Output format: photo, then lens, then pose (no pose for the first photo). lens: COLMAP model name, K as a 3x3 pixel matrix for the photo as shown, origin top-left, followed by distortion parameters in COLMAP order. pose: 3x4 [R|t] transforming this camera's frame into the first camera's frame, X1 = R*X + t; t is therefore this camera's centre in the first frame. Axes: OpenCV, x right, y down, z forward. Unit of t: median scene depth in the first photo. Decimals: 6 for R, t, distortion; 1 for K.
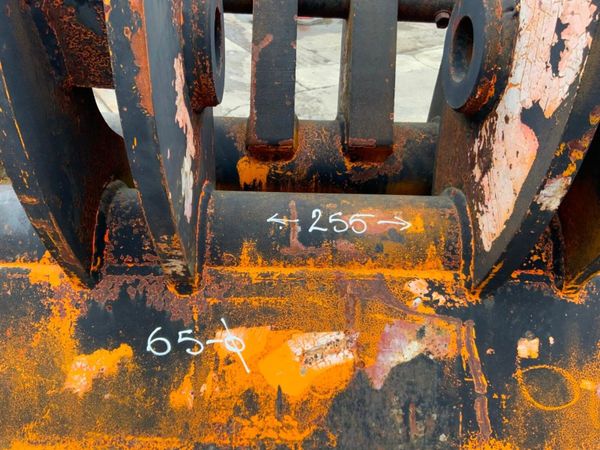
lens RADIAL K [[497.7, 0, 300.0], [0, 497.7, 225.0], [0, 0, 1]] dist [0.092650, -0.172153]
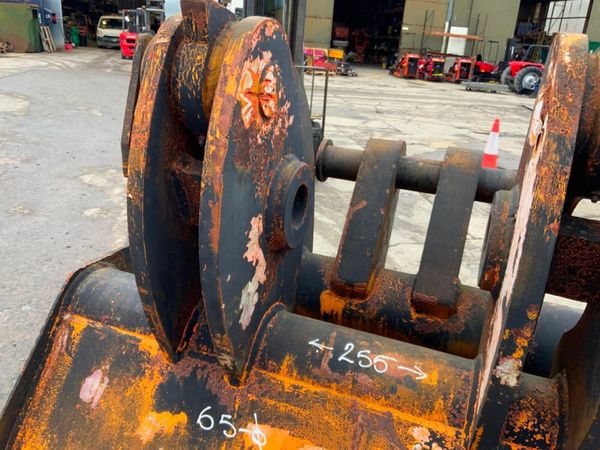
lens RADIAL K [[497.7, 0, 300.0], [0, 497.7, 225.0], [0, 0, 1]] dist [0.092650, -0.172153]
pose [[0.926967, 0.146581, -0.345320, 0.309318], [-0.229378, 0.949847, -0.212547, -0.018979], [0.296846, 0.276233, 0.914099, -0.243126]]
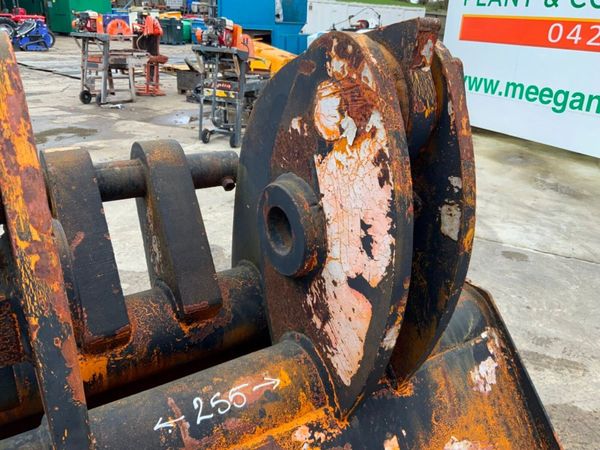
lens RADIAL K [[501.2, 0, 298.8], [0, 501.2, 222.3], [0, 0, 1]] dist [0.052949, -0.092877]
pose [[0.854500, -0.208973, 0.475562, -0.217036], [0.289083, 0.951948, -0.101123, -0.222009], [-0.431579, 0.223887, 0.873850, -0.106897]]
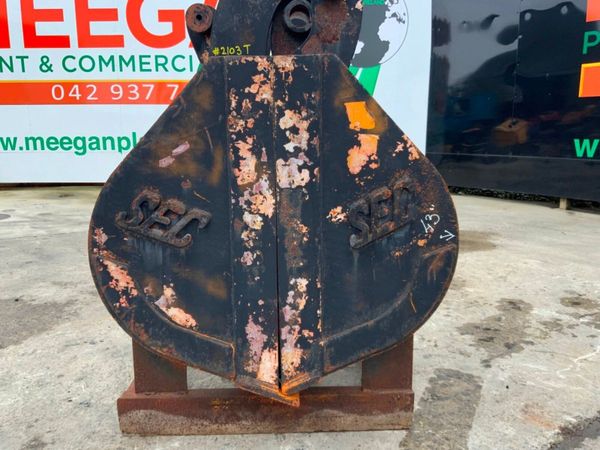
lens RADIAL K [[501.2, 0, 298.8], [0, 501.2, 222.3], [0, 0, 1]] dist [0.052949, -0.092877]
pose [[-0.009158, -0.234797, 0.972001, -3.483134], [0.557868, 0.805512, 0.199836, 0.026213], [-0.829879, 0.544078, 0.123608, 1.236377]]
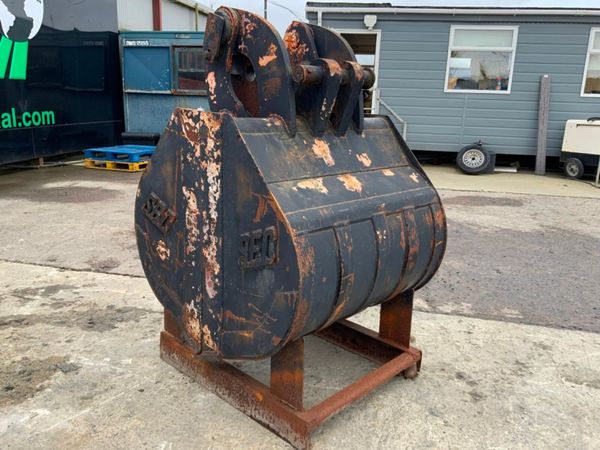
lens RADIAL K [[497.7, 0, 300.0], [0, 497.7, 225.0], [0, 0, 1]] dist [0.092650, -0.172153]
pose [[-0.716504, 0.102475, -0.690015, 2.894955], [-0.443062, 0.697167, 0.563608, -1.848987], [0.538811, 0.709547, -0.454120, 3.740108]]
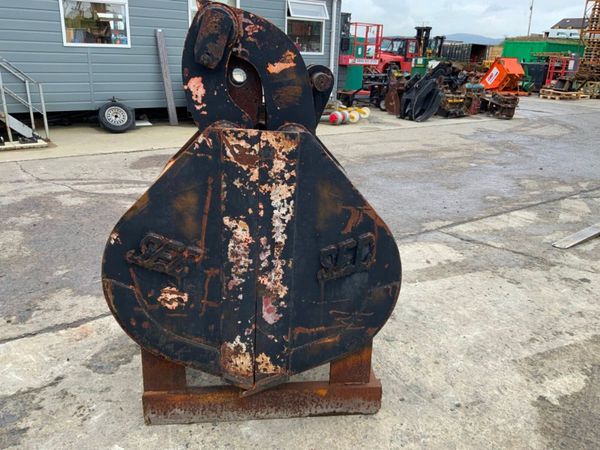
lens RADIAL K [[497.7, 0, 300.0], [0, 497.7, 225.0], [0, 0, 1]] dist [0.092650, -0.172153]
pose [[0.055855, 0.278901, -0.958694, 4.044762], [-0.582156, 0.789182, 0.195670, -0.457944], [0.811157, 0.547180, 0.206444, 1.168072]]
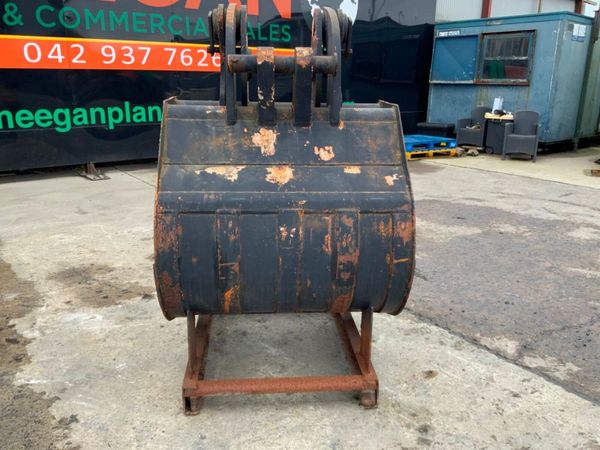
lens RADIAL K [[497.7, 0, 300.0], [0, 497.7, 225.0], [0, 0, 1]] dist [0.092650, -0.172153]
pose [[-0.996412, -0.044881, -0.071758, 0.160609], [-0.083854, 0.638535, 0.765011, -2.661783], [0.011485, 0.768283, -0.640007, 4.604881]]
